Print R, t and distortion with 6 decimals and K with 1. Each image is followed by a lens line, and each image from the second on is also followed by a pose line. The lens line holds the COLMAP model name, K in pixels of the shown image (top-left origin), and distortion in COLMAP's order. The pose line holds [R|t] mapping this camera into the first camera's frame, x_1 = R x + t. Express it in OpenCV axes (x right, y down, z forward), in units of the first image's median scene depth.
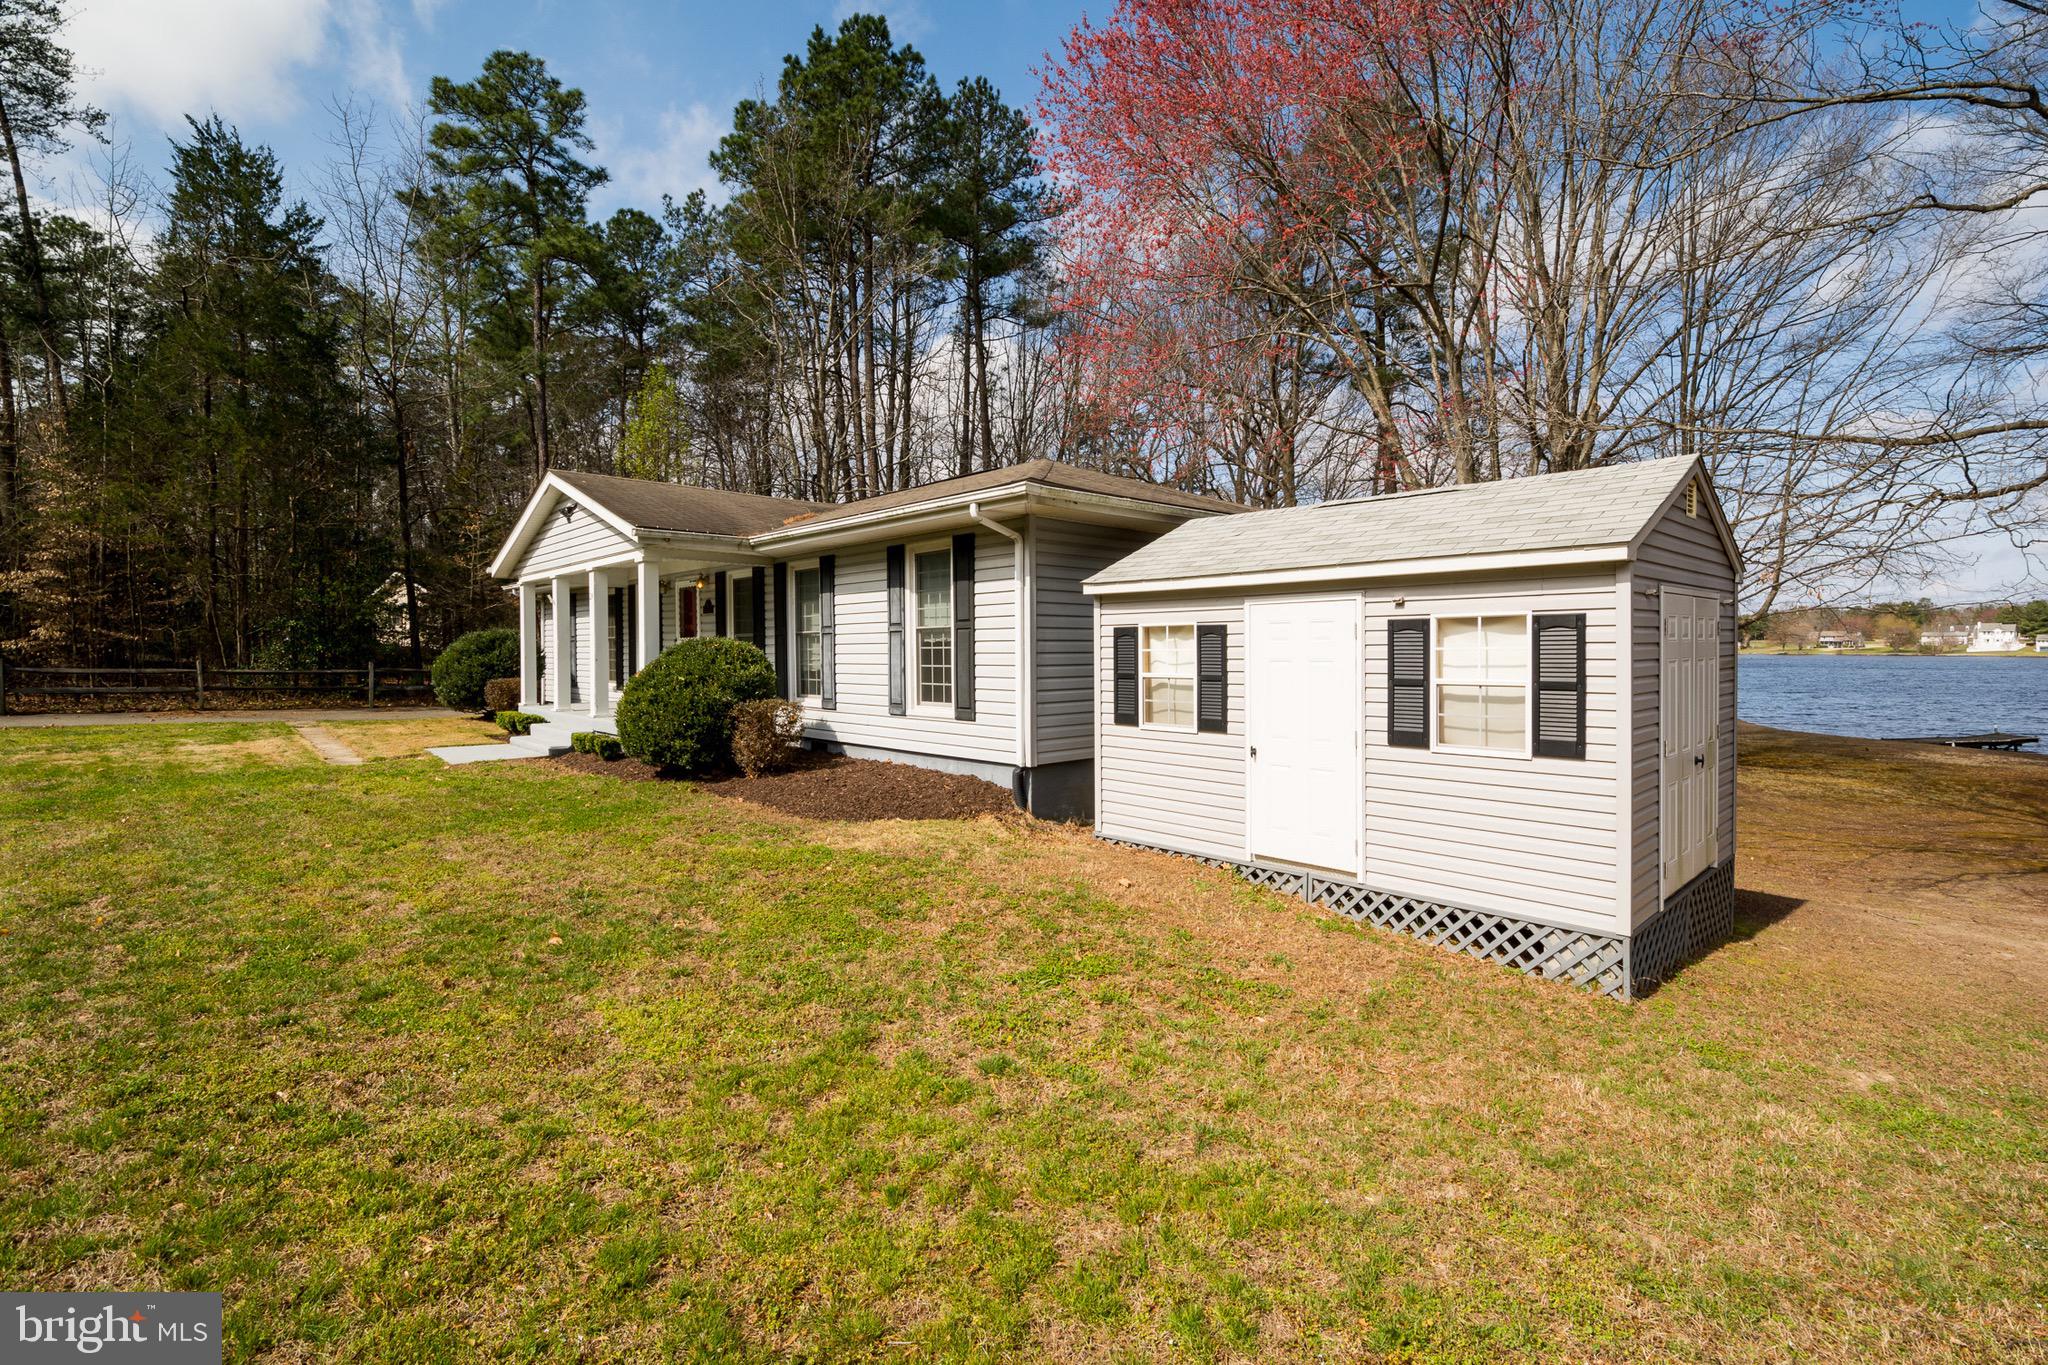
lens RADIAL K [[905.1, 0, 1025.6], [0, 905.1, 669.5], [0, 0, 1]] dist [0.002672, -0.000101]
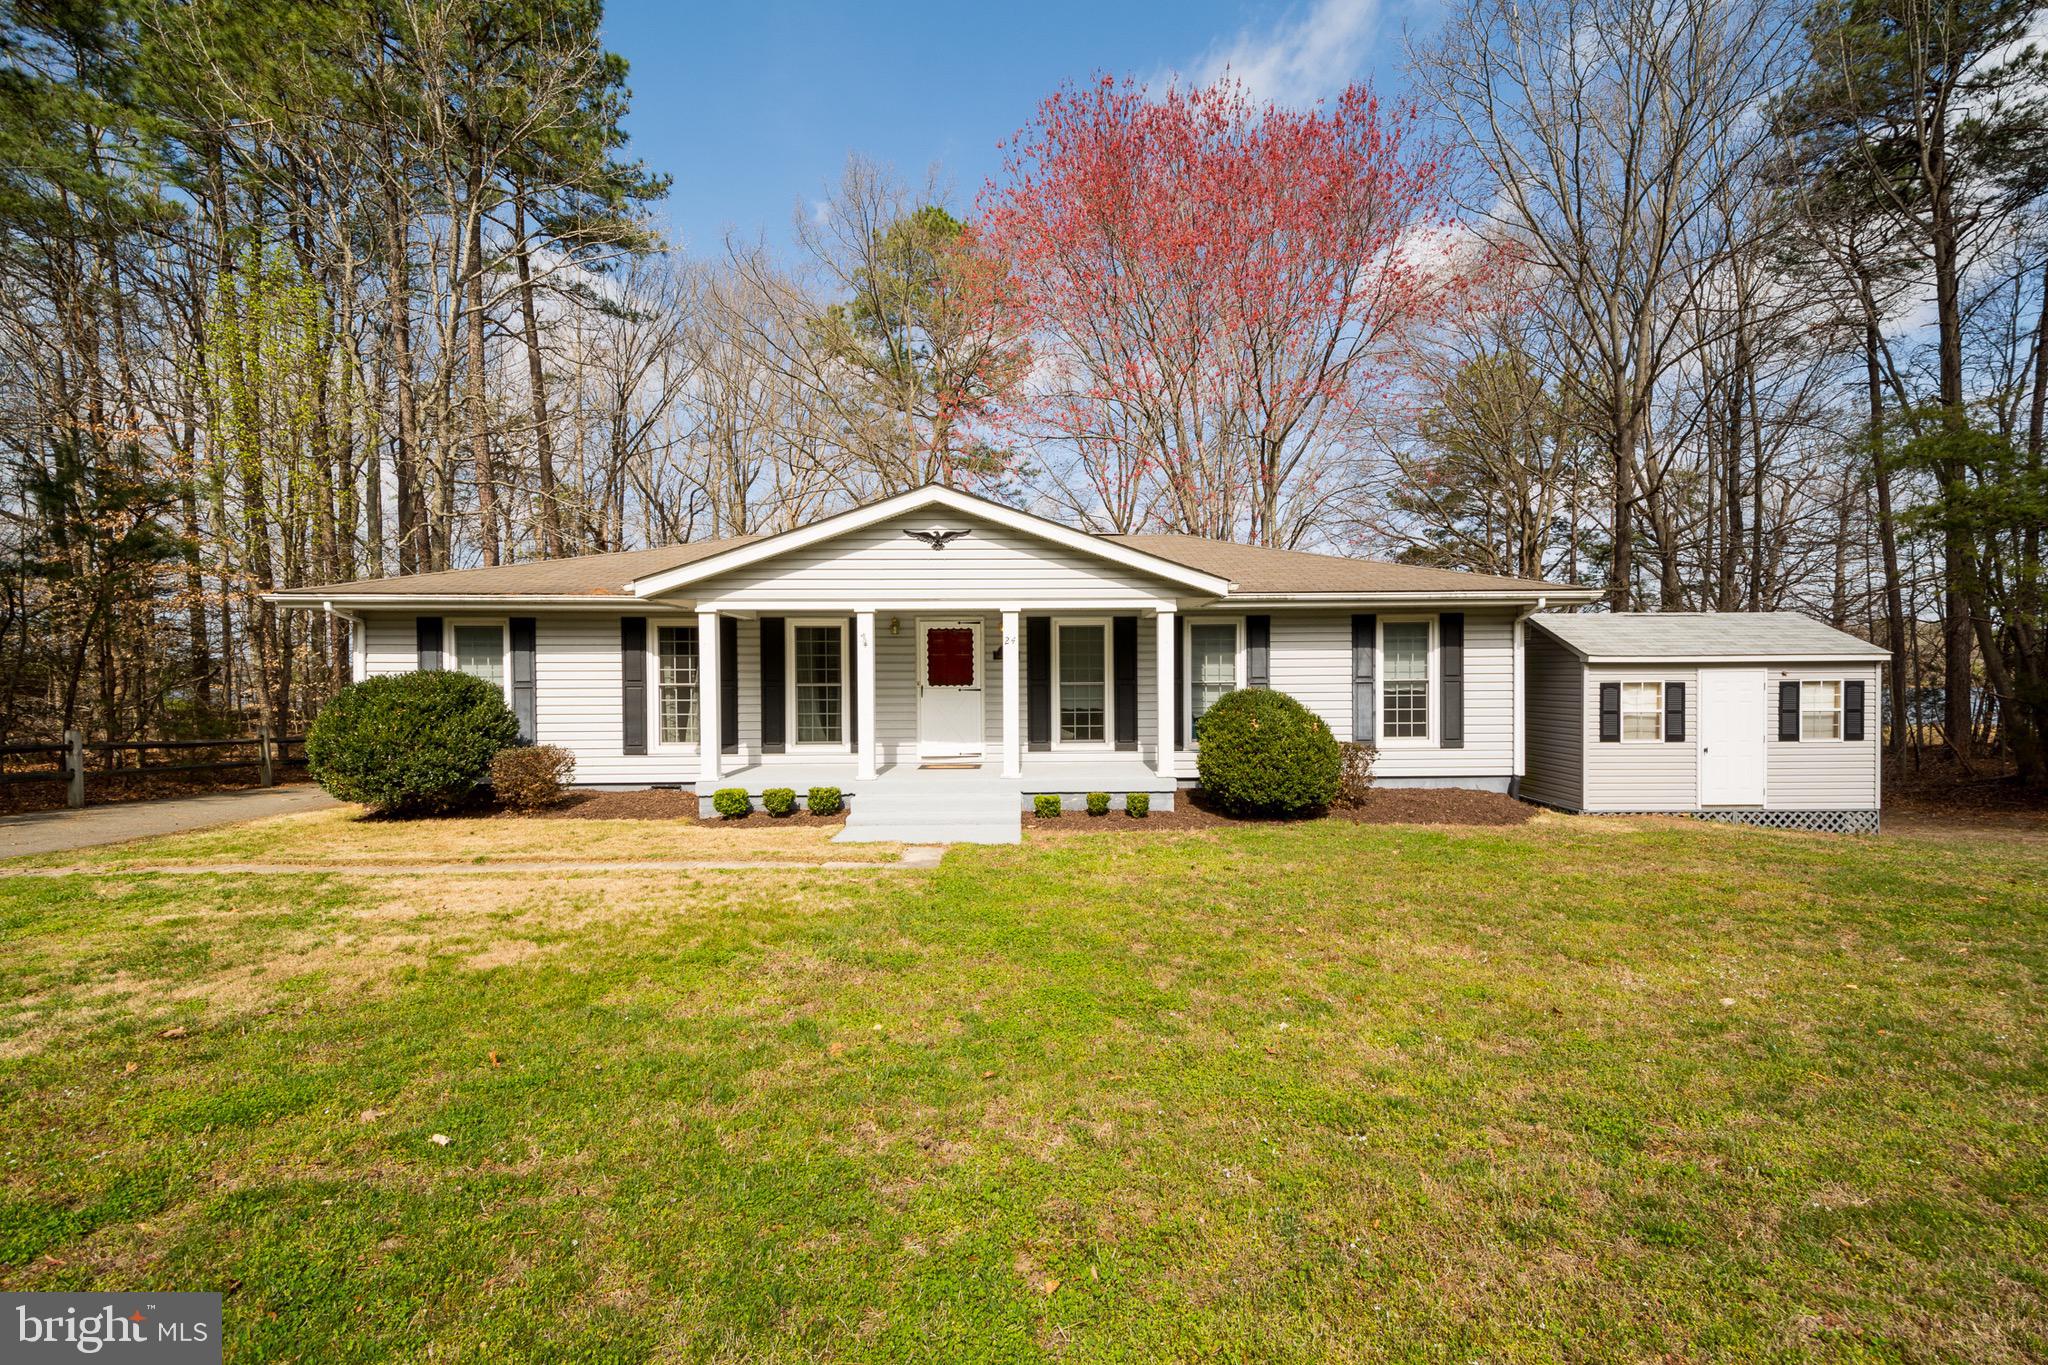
lens RADIAL K [[905.1, 0, 1023.4], [0, 905.1, 682.9], [0, 0, 1]] dist [0.002672, -0.000101]
pose [[0.687278, -0.000588, 0.726394, -2.006016], [0.019397, 0.999658, -0.017544, -0.041413], [-0.726135, 0.026147, 0.687055, 0.700256]]
